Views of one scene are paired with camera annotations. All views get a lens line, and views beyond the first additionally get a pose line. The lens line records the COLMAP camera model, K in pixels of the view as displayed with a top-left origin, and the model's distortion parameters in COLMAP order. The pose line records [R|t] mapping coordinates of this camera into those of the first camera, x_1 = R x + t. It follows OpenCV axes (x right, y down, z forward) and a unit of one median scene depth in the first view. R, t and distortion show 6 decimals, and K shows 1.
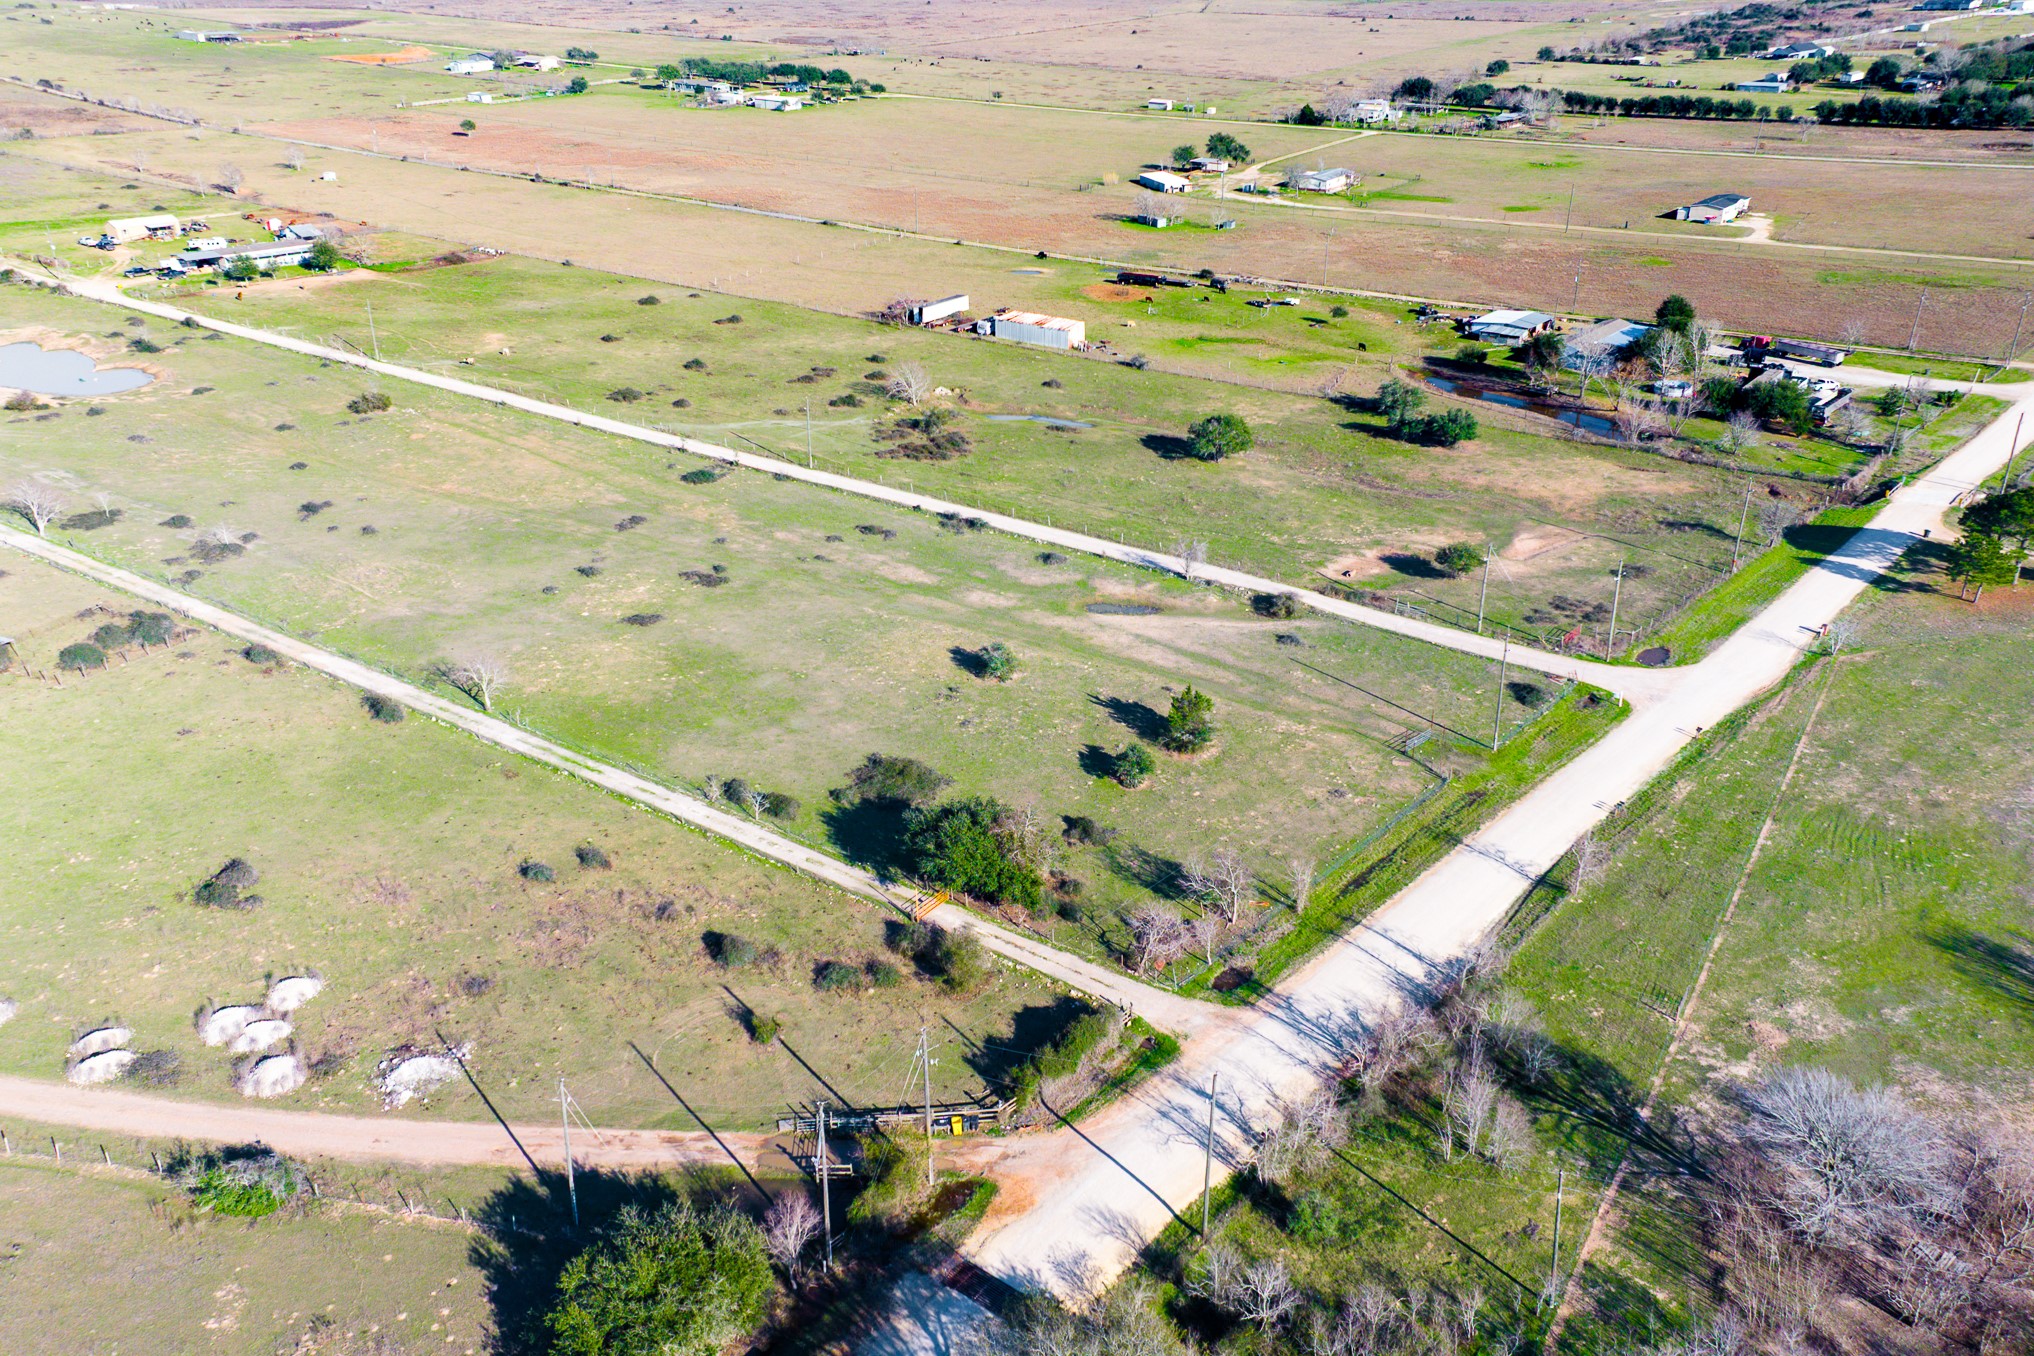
lens RADIAL K [[1647.0, 0, 1019.7], [0, 1647.0, 693.0], [0, 0, 1]] dist [0.119151, 0.015675]
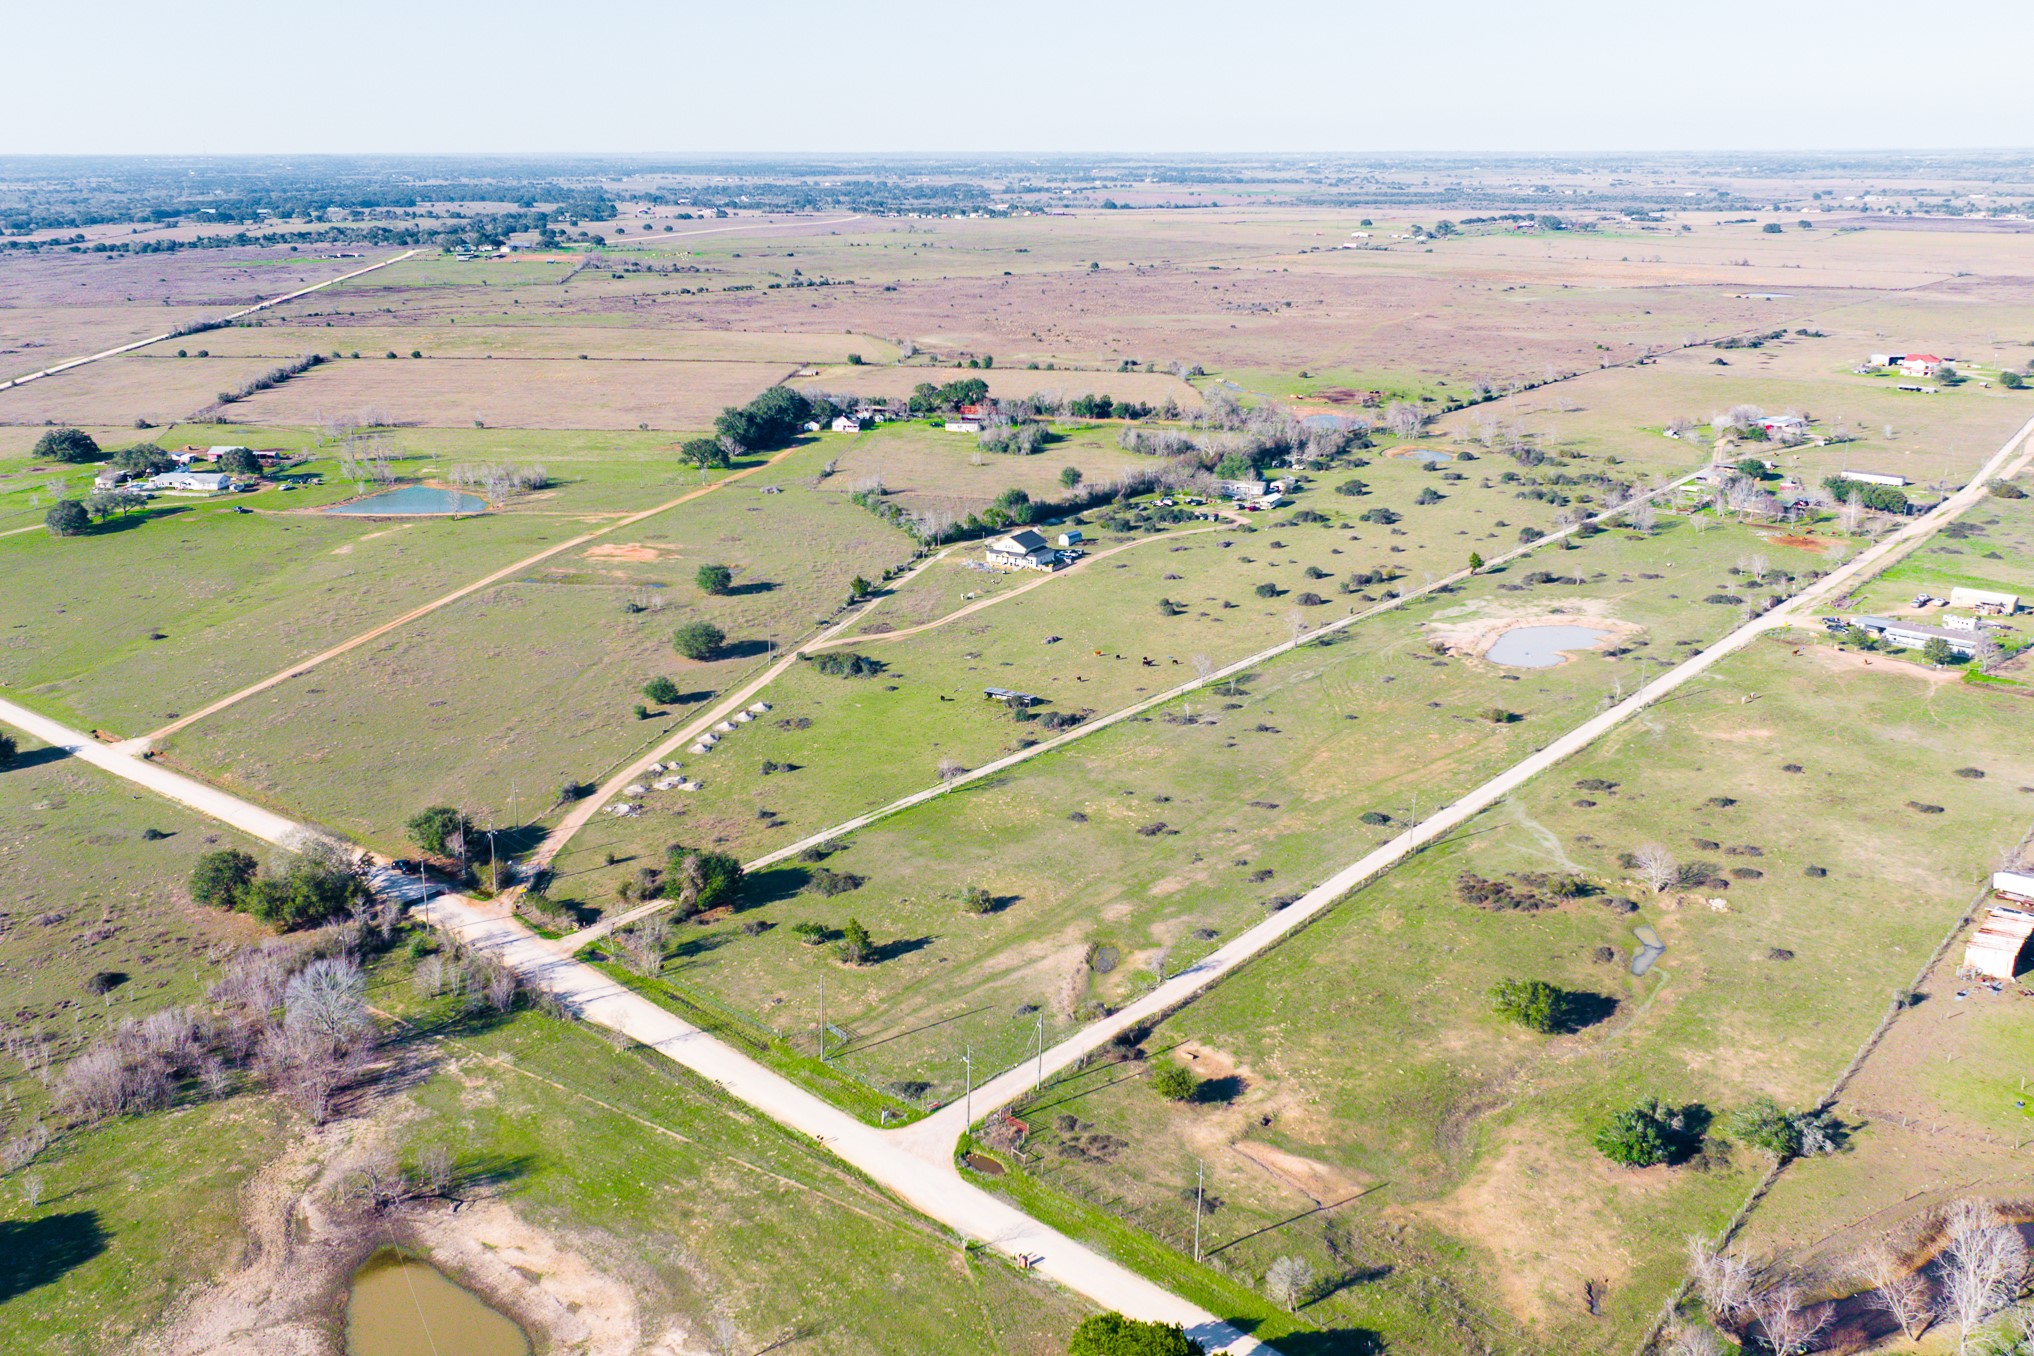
lens RADIAL K [[1783.2, 0, 930.0], [0, 1783.2, 733.7], [0, 0, 1]] dist [0.041759, -0.053615]
pose [[-0.079608, 0.322026, -0.943378, 1.271086], [-0.424091, 0.845521, 0.324409, -0.567606], [0.902114, 0.425904, 0.069258, 0.708293]]
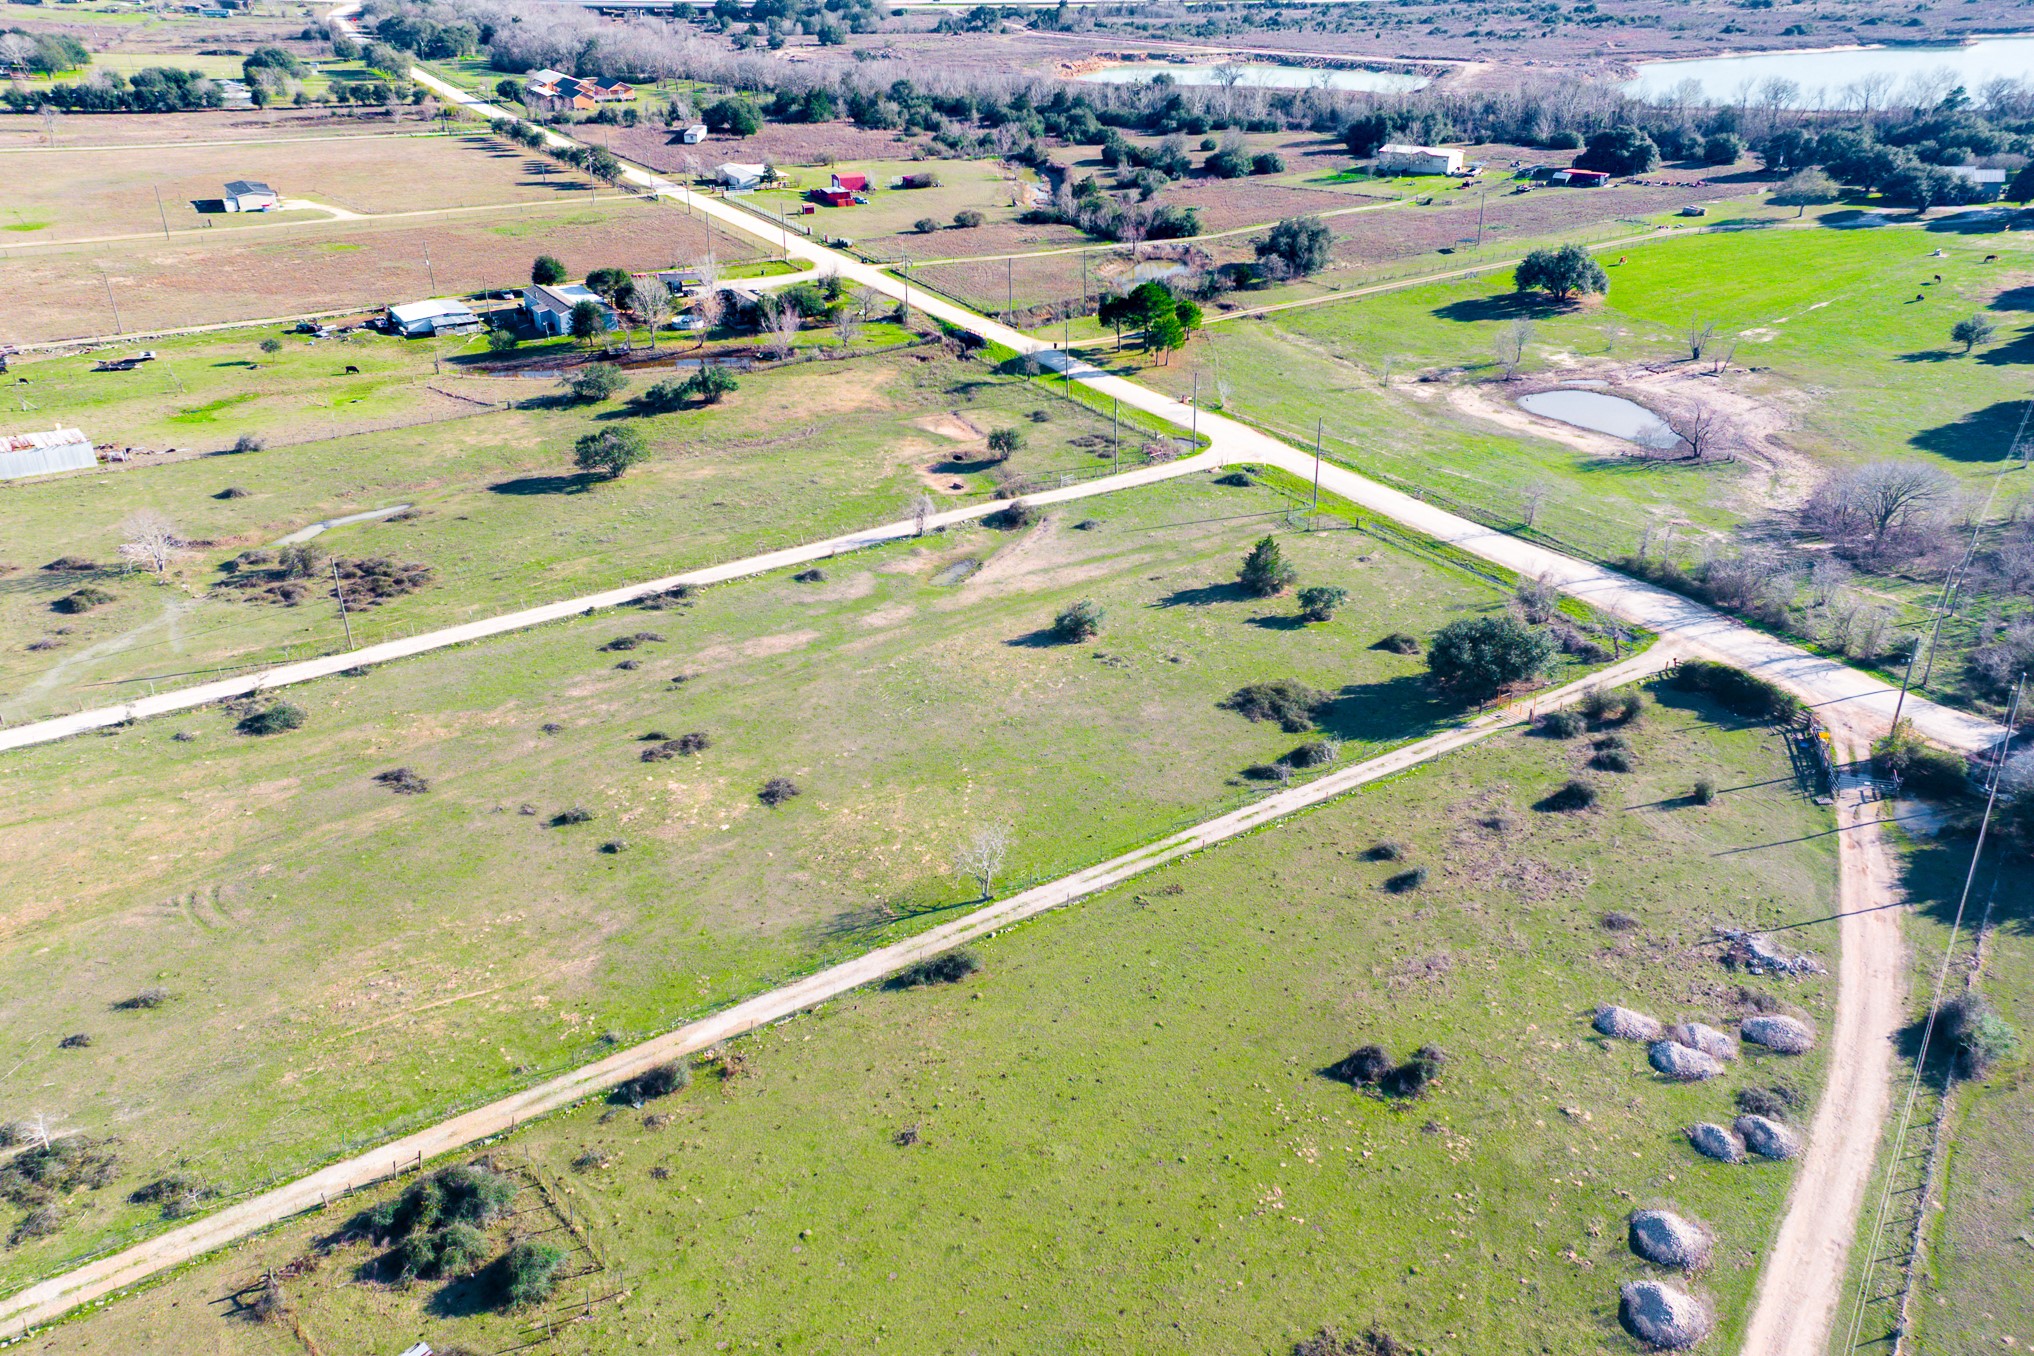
lens RADIAL K [[1647.0, 0, 1018.3], [0, 1647.0, 688.5], [0, 0, 1]] dist [0.119151, 0.015675]
pose [[0.320388, -0.413008, 0.852512, -0.808104], [0.412769, 0.870889, 0.266785, -0.239812], [-0.852627, 0.266416, 0.449499, 0.526350]]
